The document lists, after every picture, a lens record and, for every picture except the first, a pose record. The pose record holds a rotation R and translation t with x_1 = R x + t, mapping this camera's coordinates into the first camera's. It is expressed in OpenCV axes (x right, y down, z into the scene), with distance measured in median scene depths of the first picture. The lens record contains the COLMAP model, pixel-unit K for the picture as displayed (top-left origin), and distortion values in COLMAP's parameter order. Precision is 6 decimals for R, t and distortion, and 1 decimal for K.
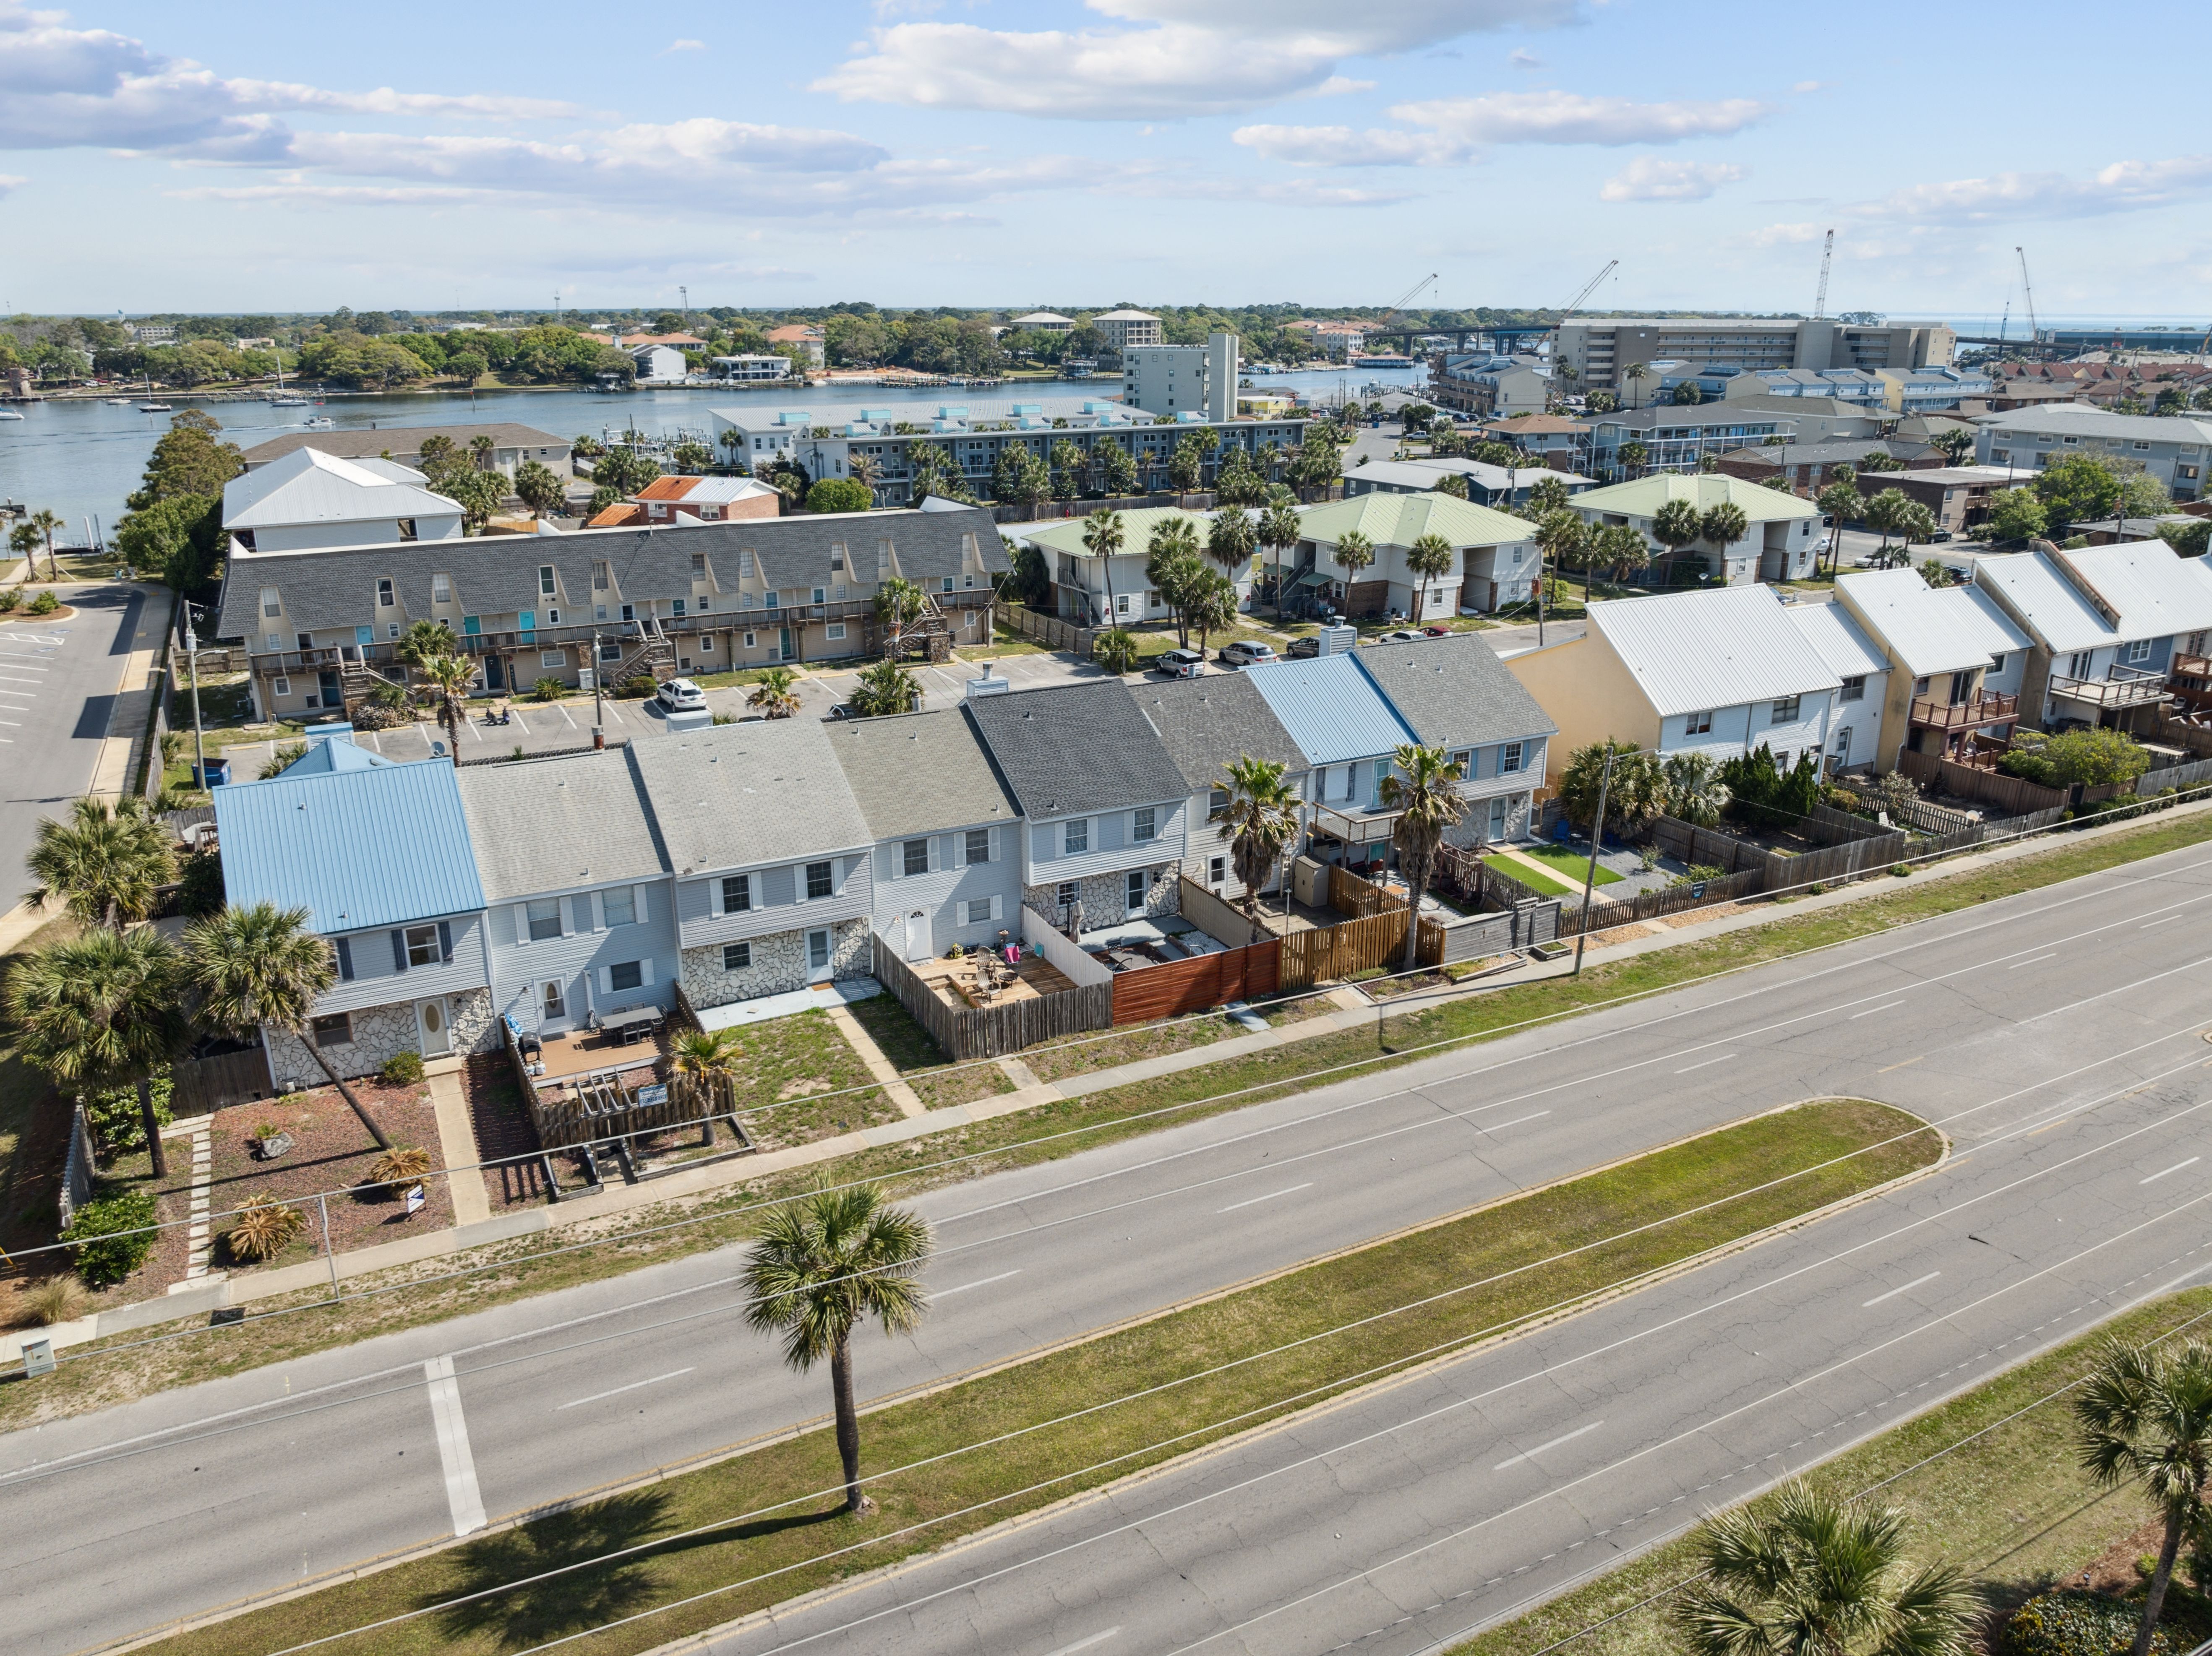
lens RADIAL K [[1543.0, 0, 1106.3], [0, 1543.0, 832.3], [0, 0, 1]] dist [-0.027597, -0.001607]
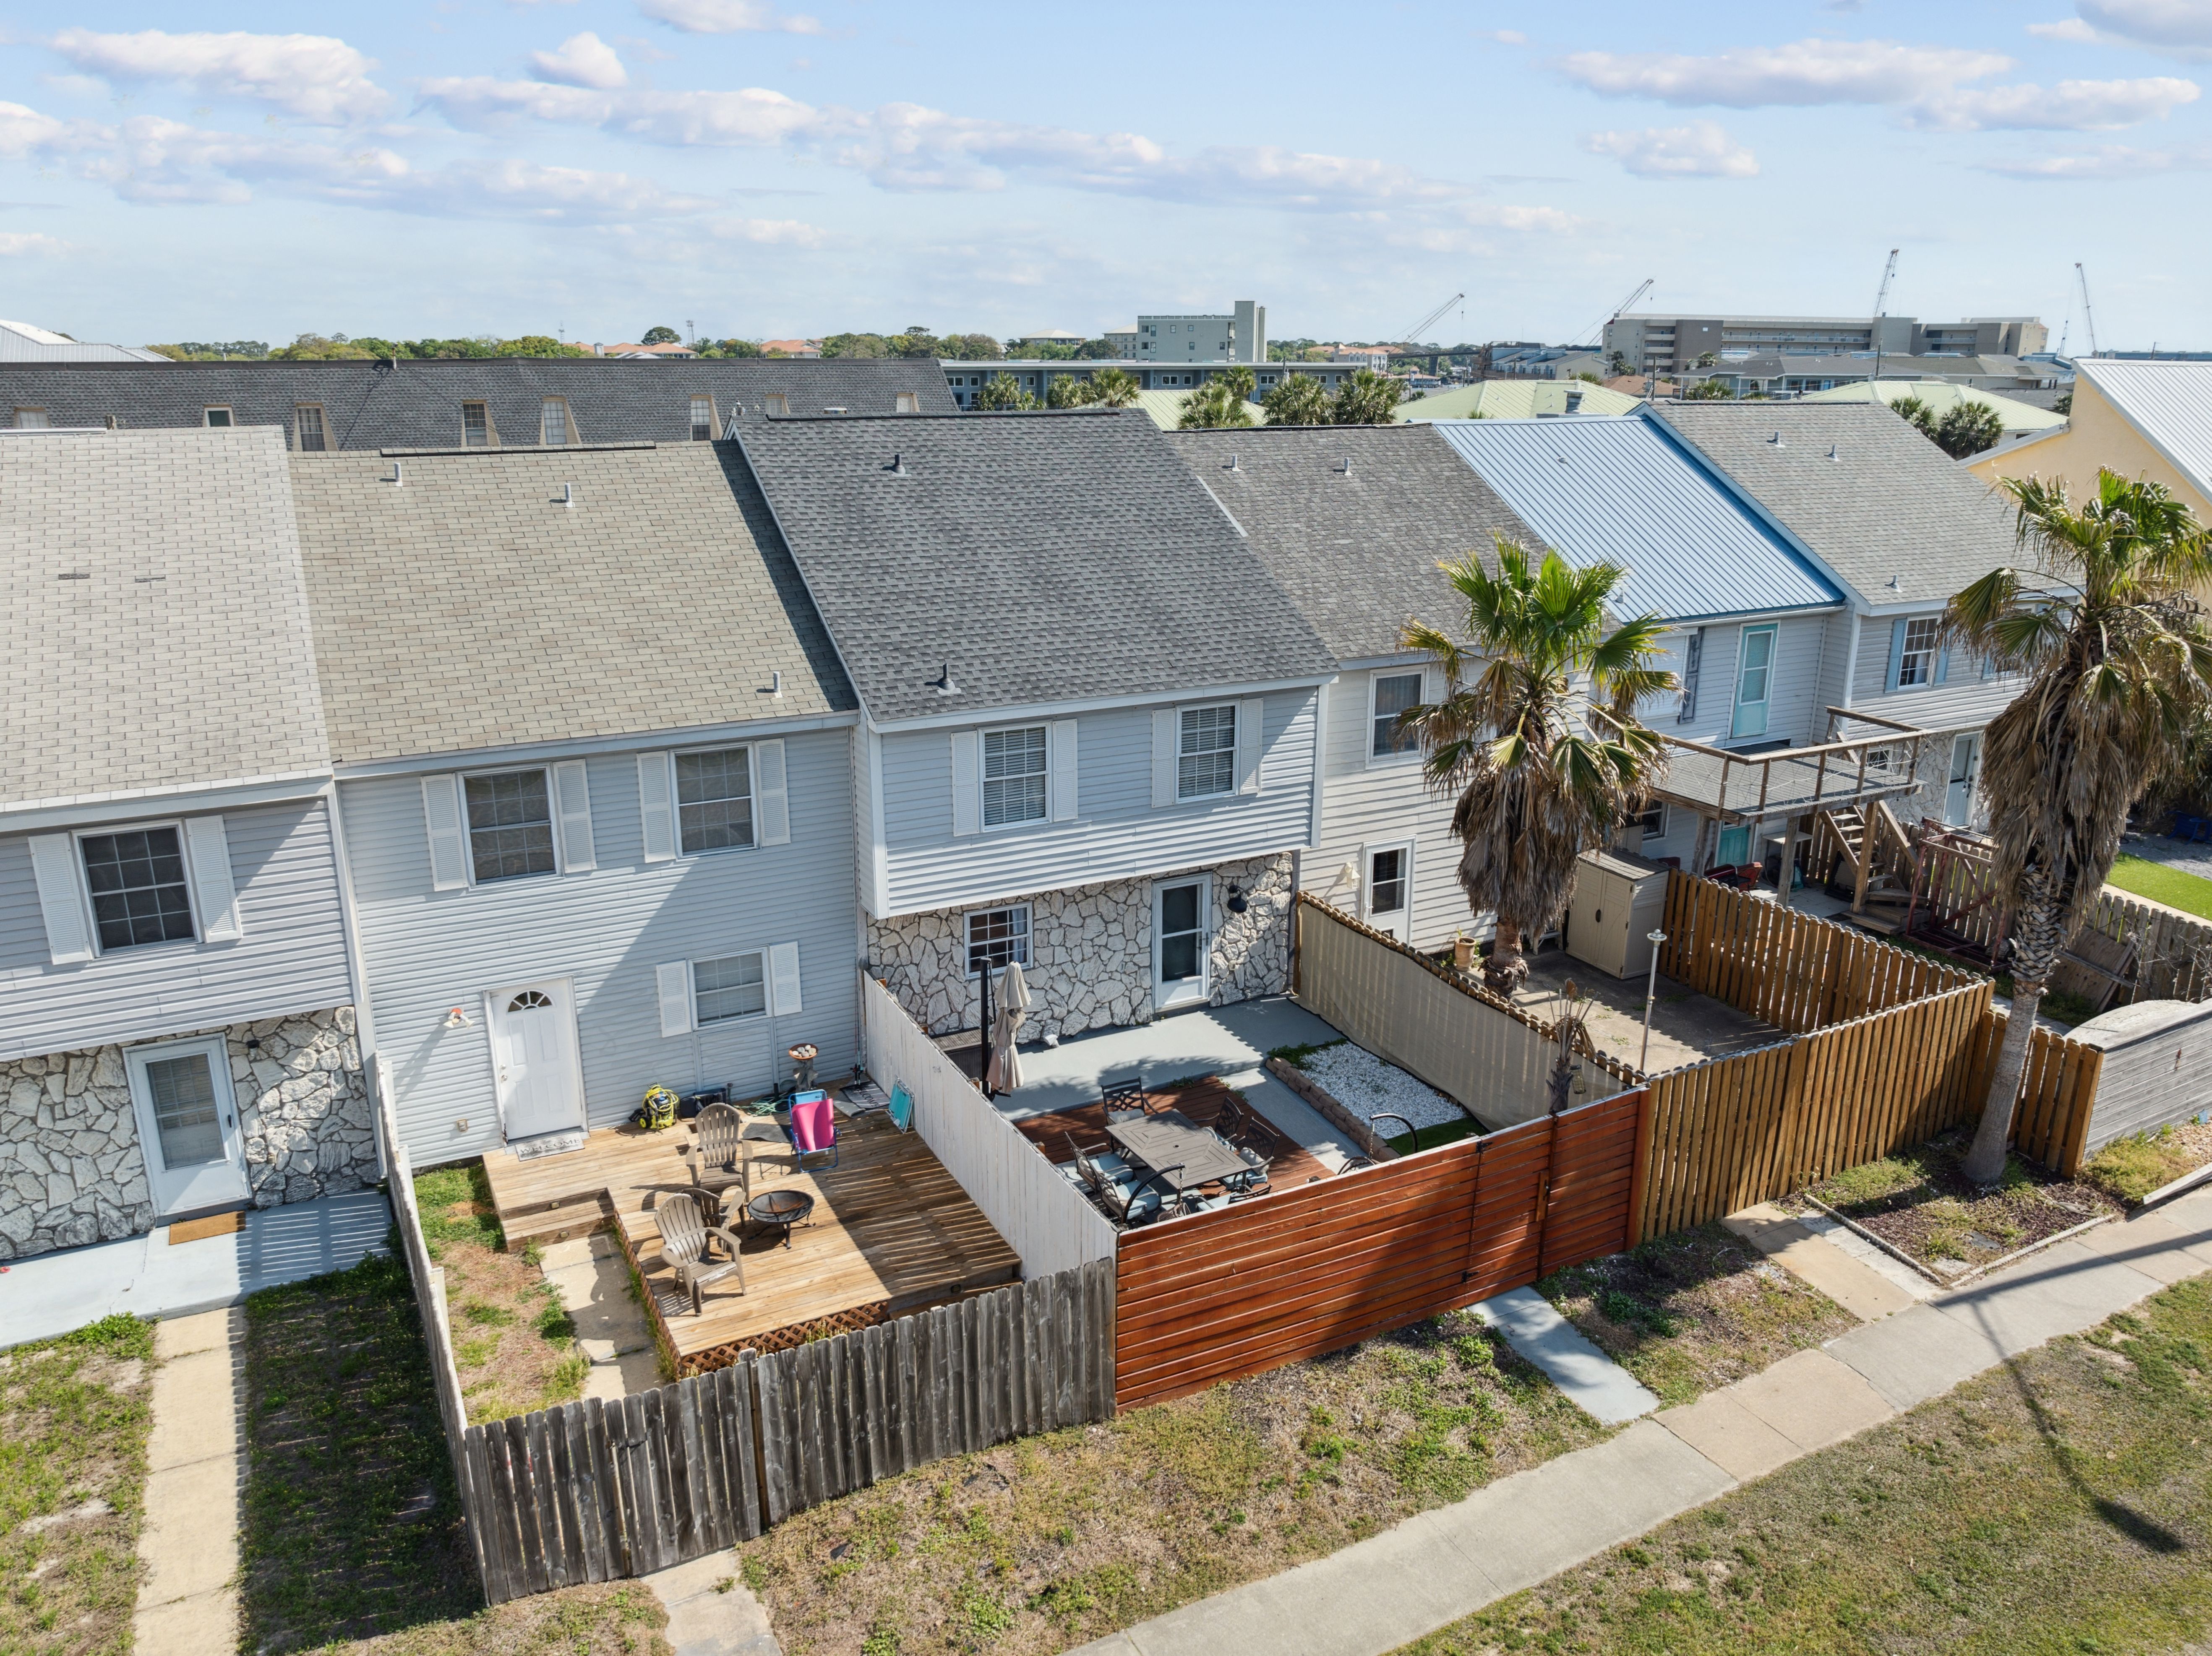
lens RADIAL K [[1543.0, 0, 1112.4], [0, 1543.0, 821.1], [0, 0, 1]] dist [-0.027597, -0.001607]
pose [[0.999978, 0.006300, -0.002289, 0.003324], [-0.006379, 0.999316, -0.036437, 0.025583], [0.002058, 0.036451, 0.999333, 0.658884]]
